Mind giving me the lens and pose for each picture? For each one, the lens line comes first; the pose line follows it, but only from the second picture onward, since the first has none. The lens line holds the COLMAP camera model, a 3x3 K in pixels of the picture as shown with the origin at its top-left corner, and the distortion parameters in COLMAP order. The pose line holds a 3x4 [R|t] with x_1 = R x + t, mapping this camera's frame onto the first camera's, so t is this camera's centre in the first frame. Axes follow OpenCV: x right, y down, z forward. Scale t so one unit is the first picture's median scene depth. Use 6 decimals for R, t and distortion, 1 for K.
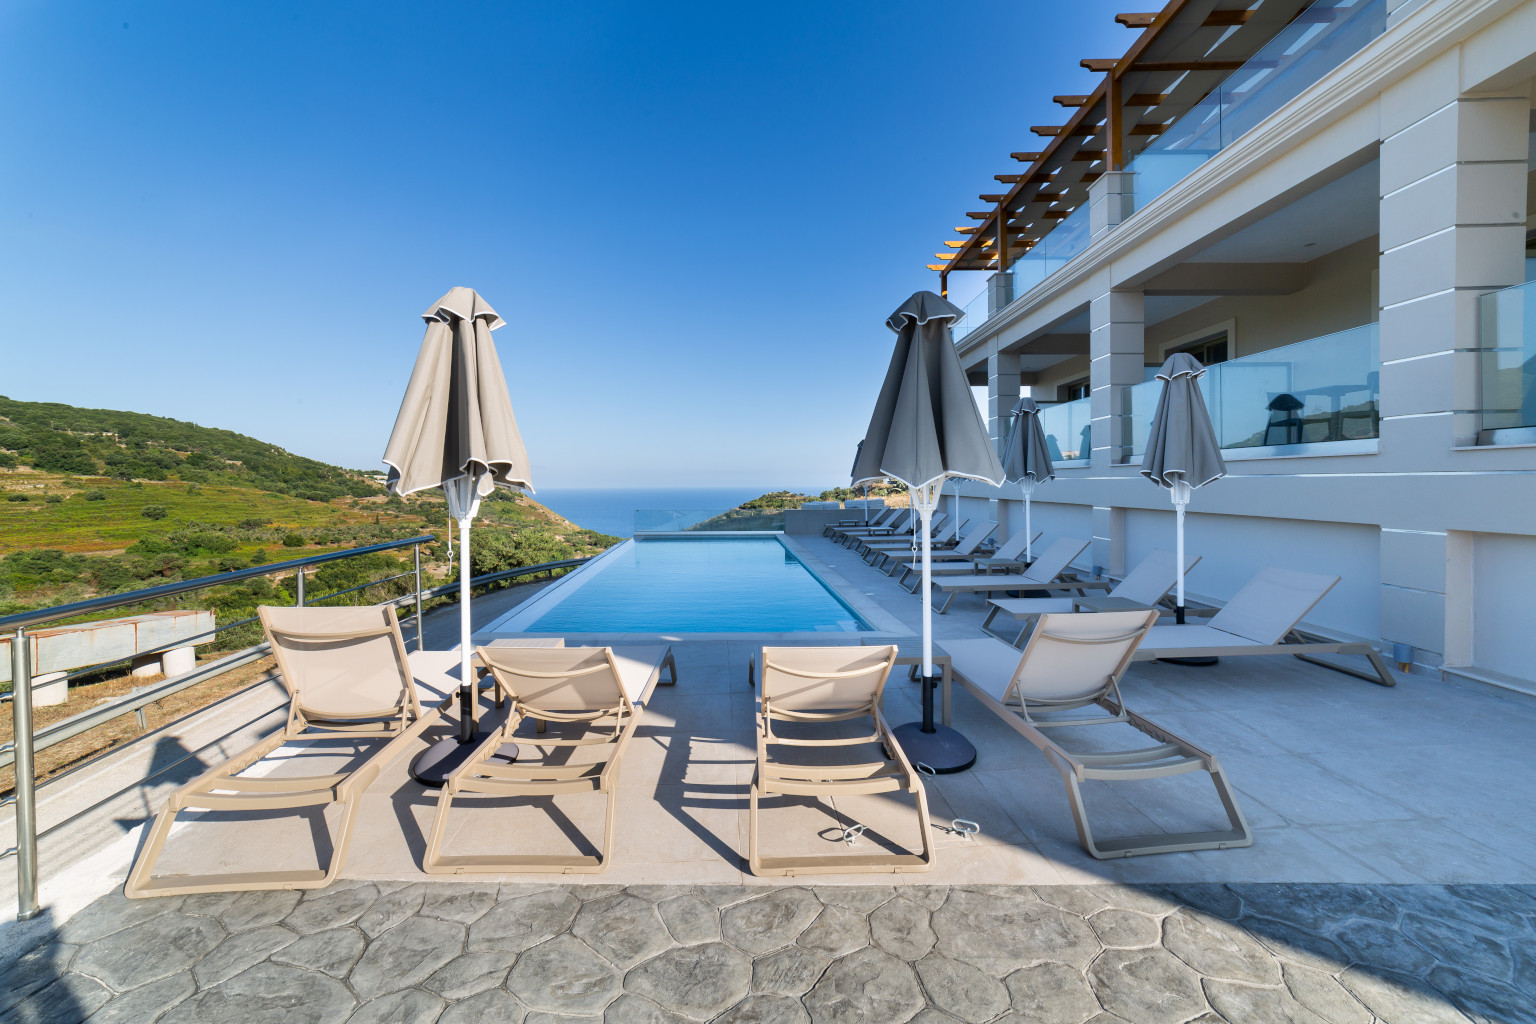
lens RADIAL K [[593.8, 0, 761.3], [0, 593.8, 486.5], [0, 0, 1]] dist [-0.017280, 0.006293]
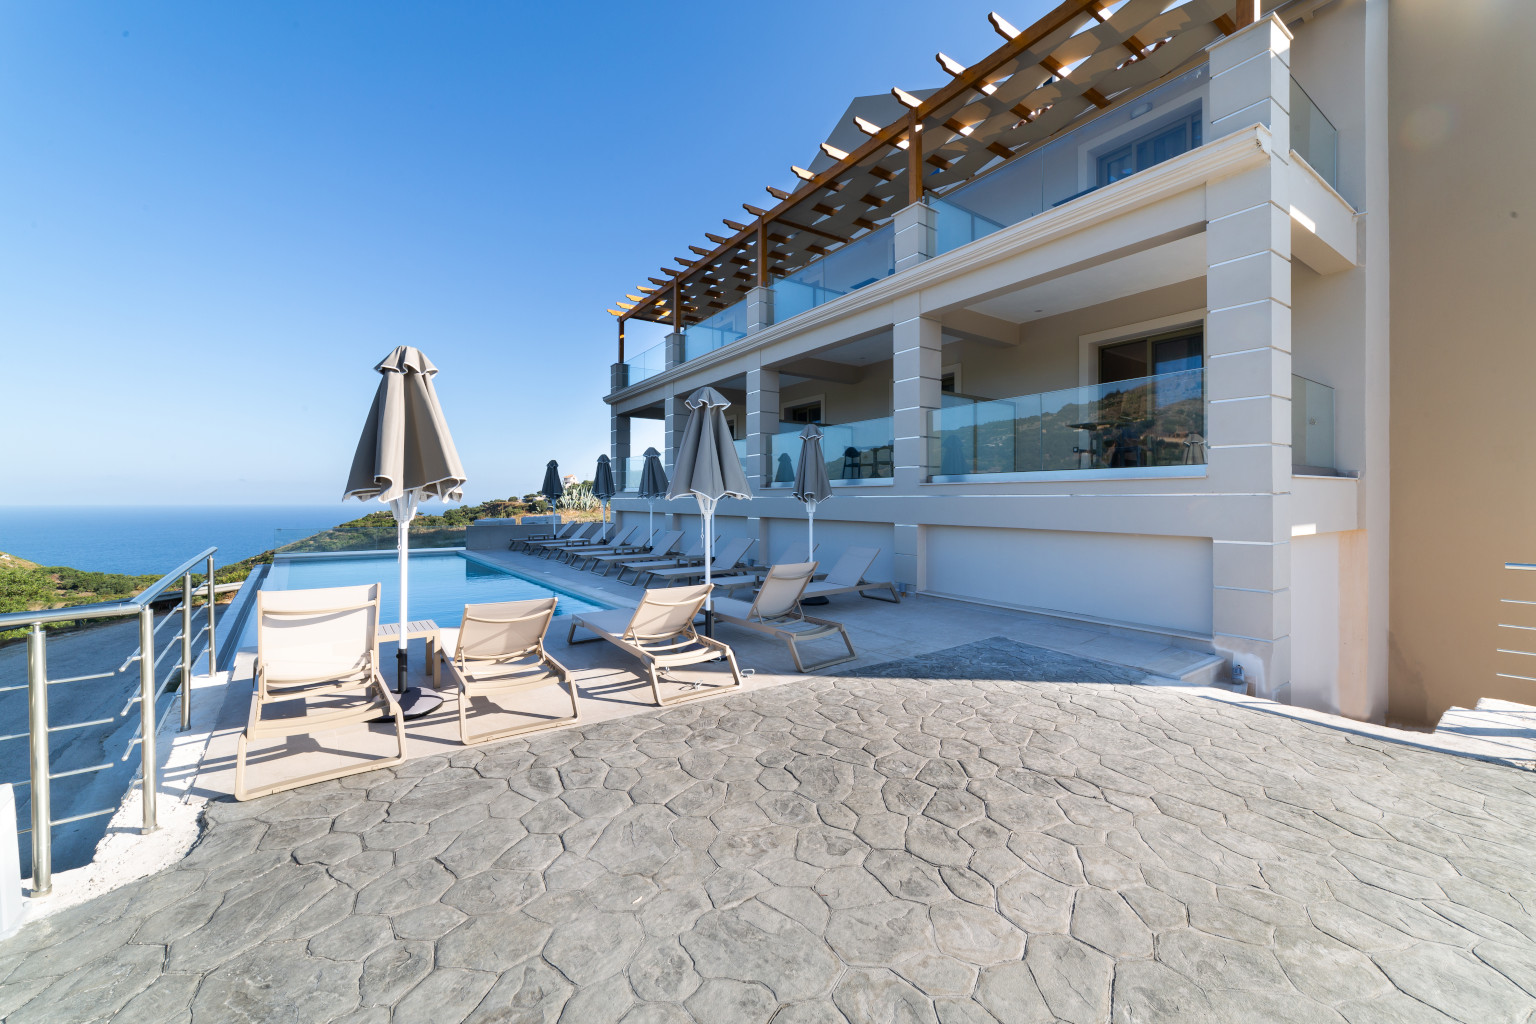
lens RADIAL K [[593.8, 0, 761.3], [0, 593.8, 486.5], [0, 0, 1]] dist [-0.017280, 0.006293]
pose [[0.826302, 0.021904, 0.562801, -0.320320], [-0.004267, 0.999458, -0.032633, 0.009614], [-0.563211, 0.024564, 0.825948, -0.289504]]
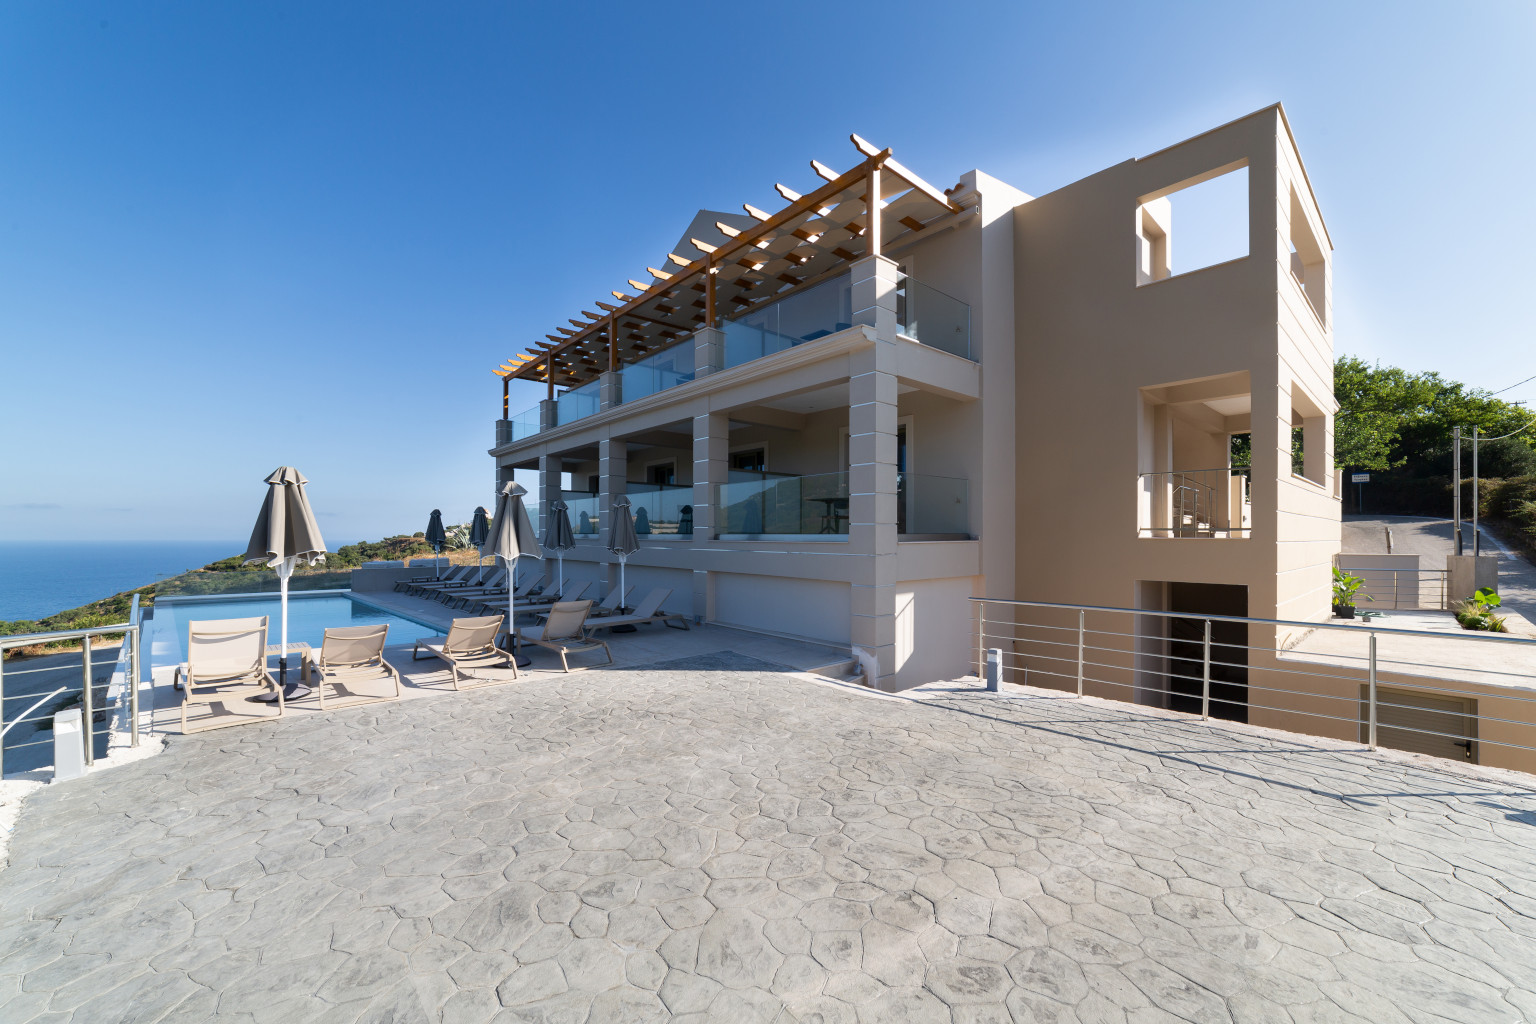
lens RADIAL K [[598.5, 0, 755.0], [0, 598.5, 525.3], [0, 0, 1]] dist [-0.002666, -0.000026]
pose [[0.755899, 0.024135, 0.654243, -0.344448], [-0.006311, 0.999542, -0.029581, -0.040007], [-0.654658, 0.018231, 0.755706, -0.902199]]
